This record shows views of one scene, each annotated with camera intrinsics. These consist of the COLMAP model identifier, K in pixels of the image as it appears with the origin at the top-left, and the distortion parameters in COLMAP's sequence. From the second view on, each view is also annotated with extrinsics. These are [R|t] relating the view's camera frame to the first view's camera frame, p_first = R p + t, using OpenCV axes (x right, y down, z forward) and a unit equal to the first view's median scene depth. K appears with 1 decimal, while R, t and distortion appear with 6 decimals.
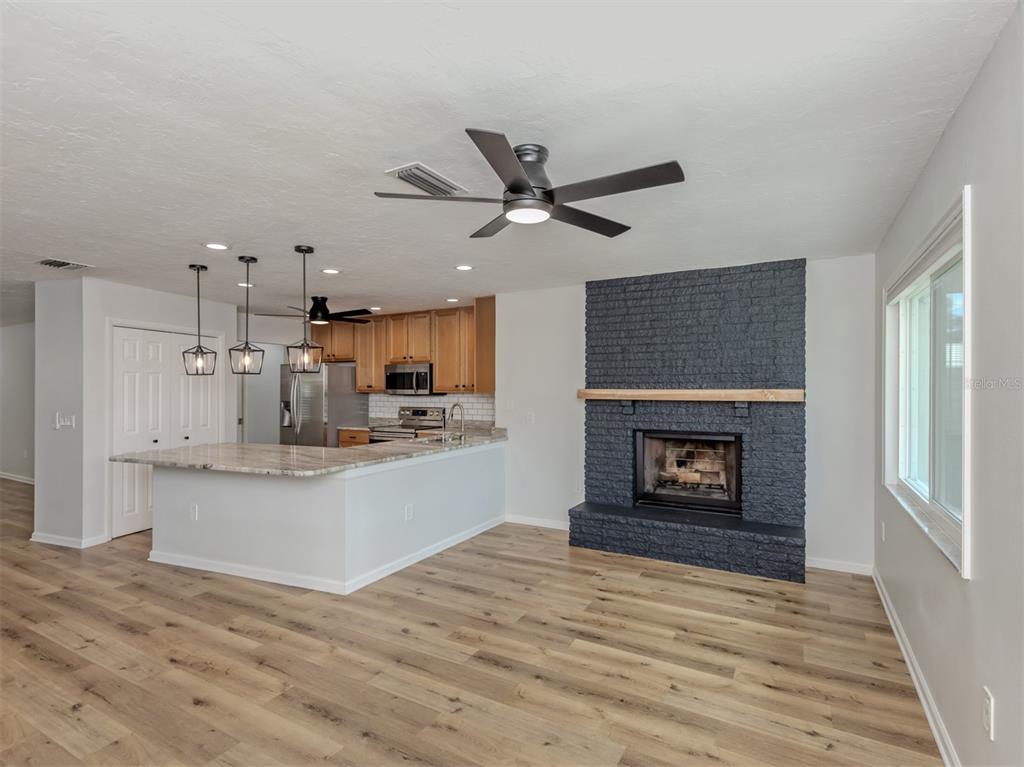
lens RADIAL K [[517.5, 0, 506.1], [0, 517.5, 386.8], [0, 0, 1]] dist [0.004478, 0.000080]
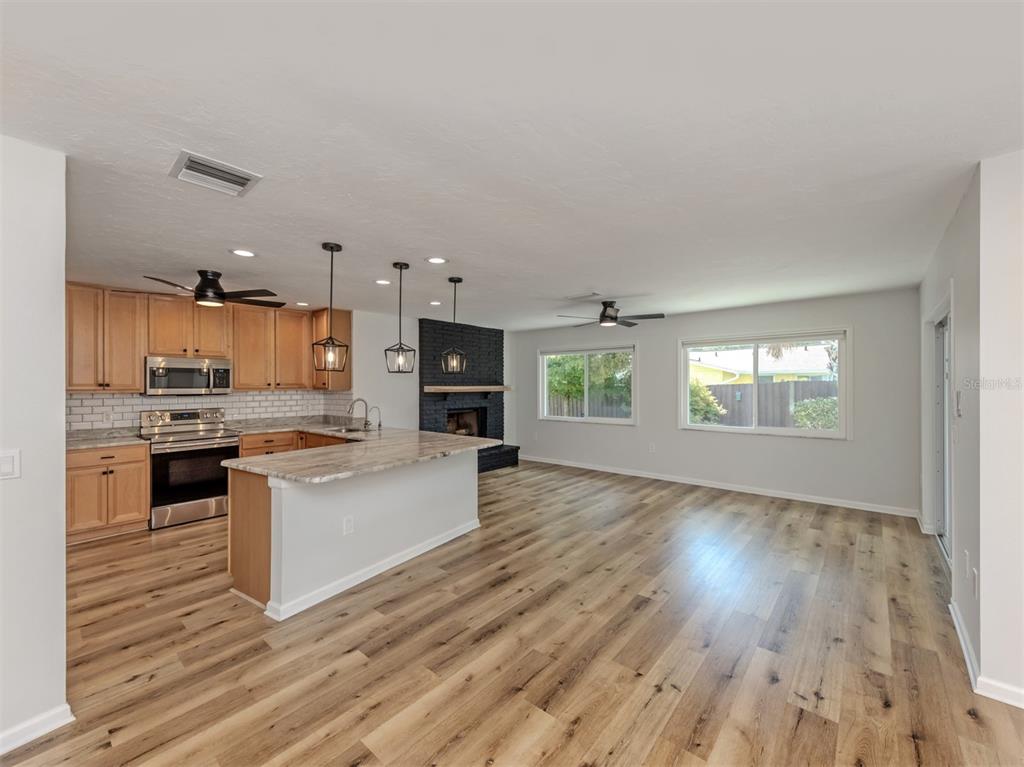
lens RADIAL K [[411.3, 0, 526.7], [0, 411.3, 378.6], [0, 0, 1]] dist [0.014124, -0.000968]
pose [[0.177949, 0.015840, 0.983912, -1.246959], [0.002816, 0.999858, -0.016607, 0.003587], [-0.984036, 0.005726, 0.177879, 0.570564]]
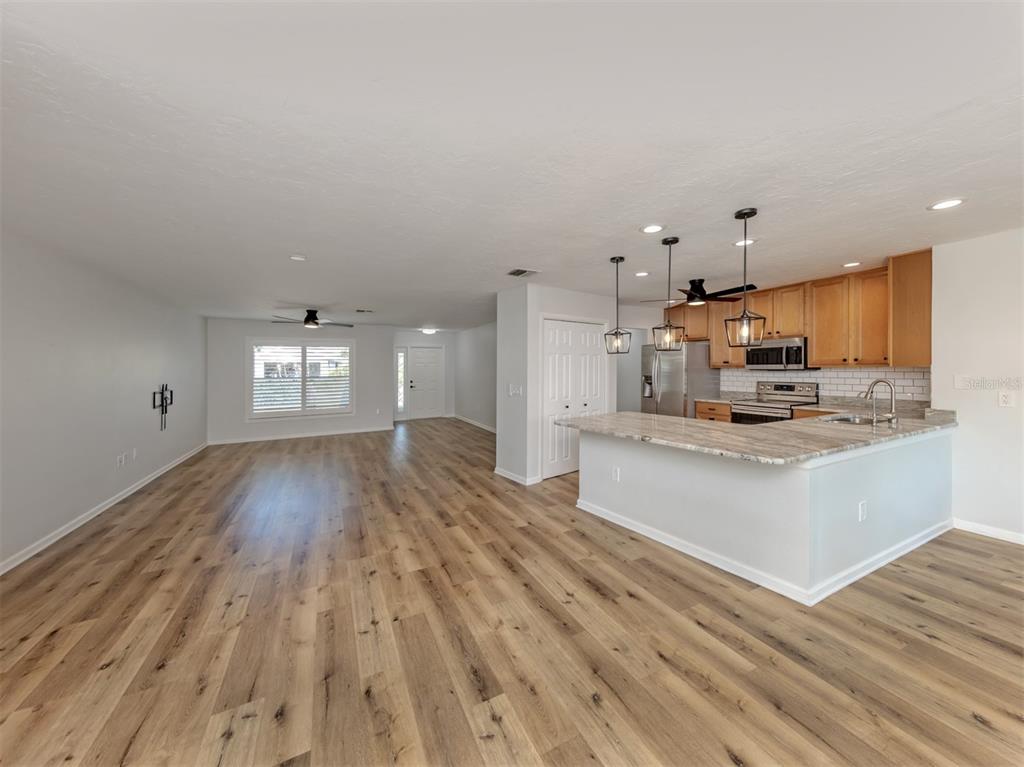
lens RADIAL K [[381.4, 0, 528.7], [0, 381.4, 368.7], [0, 0, 1]] dist [0.009103, -0.001155]
pose [[0.840557, -0.007294, -0.541674, -0.305097], [0.013800, 0.999873, 0.007950, 0.001278], [0.541547, -0.014157, 0.840551, 0.195439]]
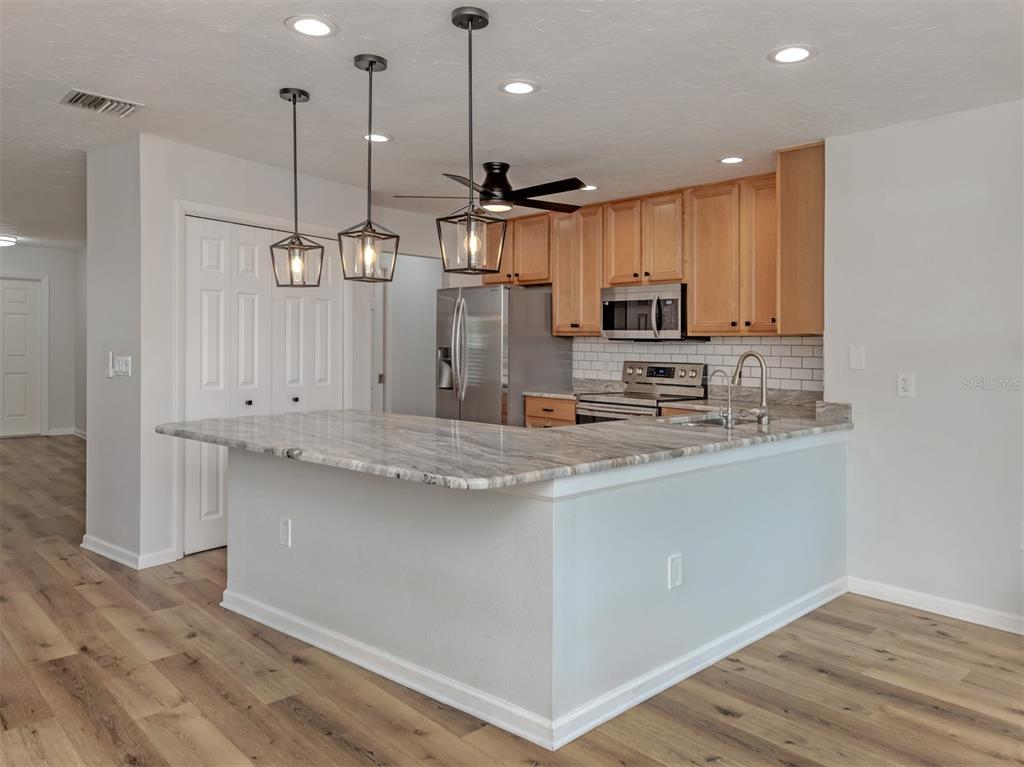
lens RADIAL K [[723.4, 0, 535.4], [0, 723.4, 357.5], [0, 0, 1]] dist [0.014823, -0.006218]
pose [[0.960329, 0.020873, -0.278087, -0.130660], [-0.015626, 0.999656, 0.021070, 0.033009], [0.278431, -0.015888, 0.960325, 0.326677]]
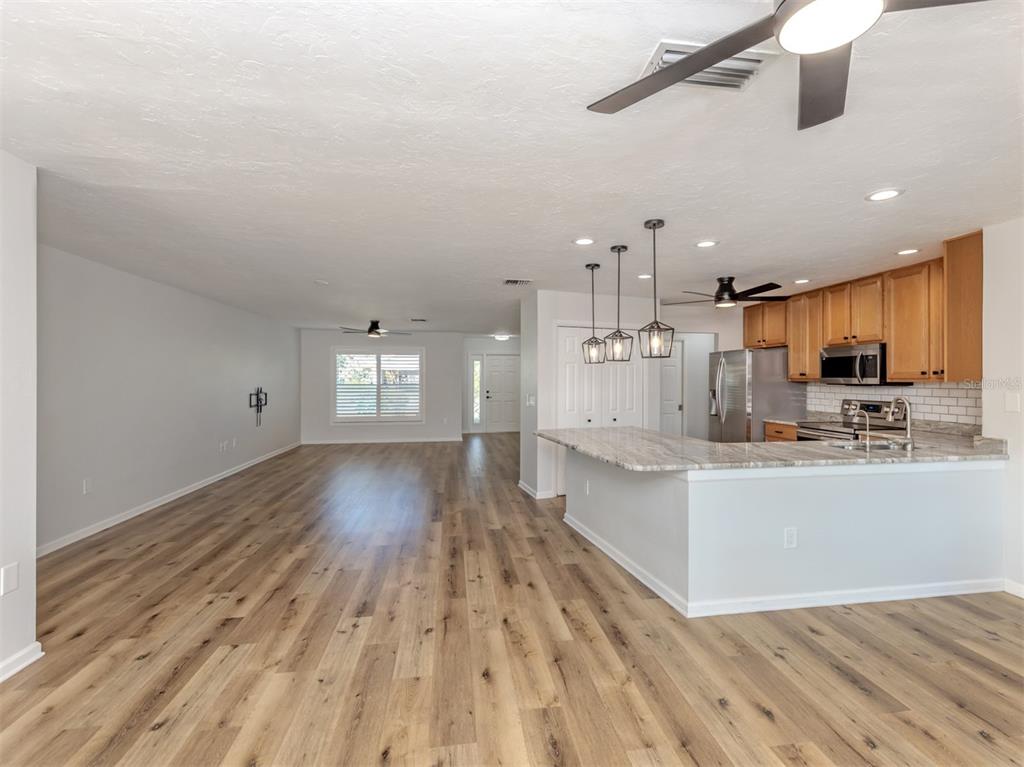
lens RADIAL K [[476.4, 0, 534.1], [0, 476.4, 381.5], [0, 0, 1]] dist [0.006439, 0.000182]
pose [[0.629019, 0.007085, -0.777358, 0.120393], [0.001117, 0.999949, 0.010017, 0.004704], [0.777389, -0.007170, 0.628979, 0.269731]]
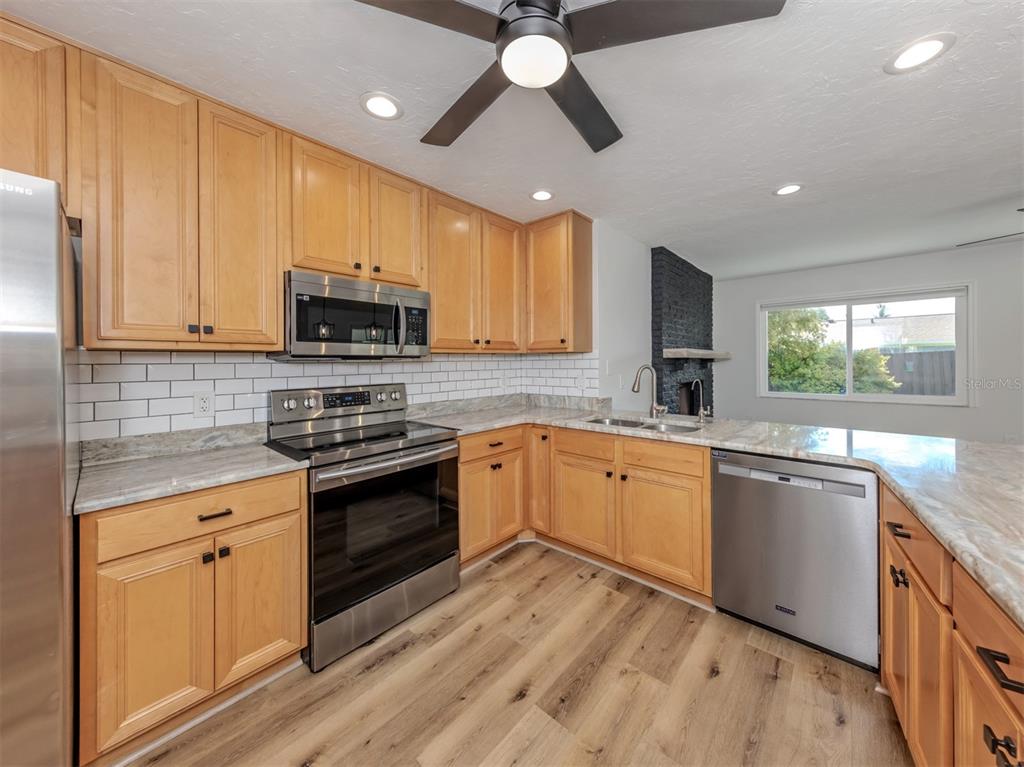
lens RADIAL K [[364.6, 0, 550.1], [0, 364.6, 359.8], [0, 0, 1]] dist [0.012244, -0.000696]
pose [[0.162248, 0.006015, 0.986732, -0.753663], [0.008794, 0.999933, -0.007541, 0.035277], [-0.986711, 0.009901, 0.162185, 1.331472]]
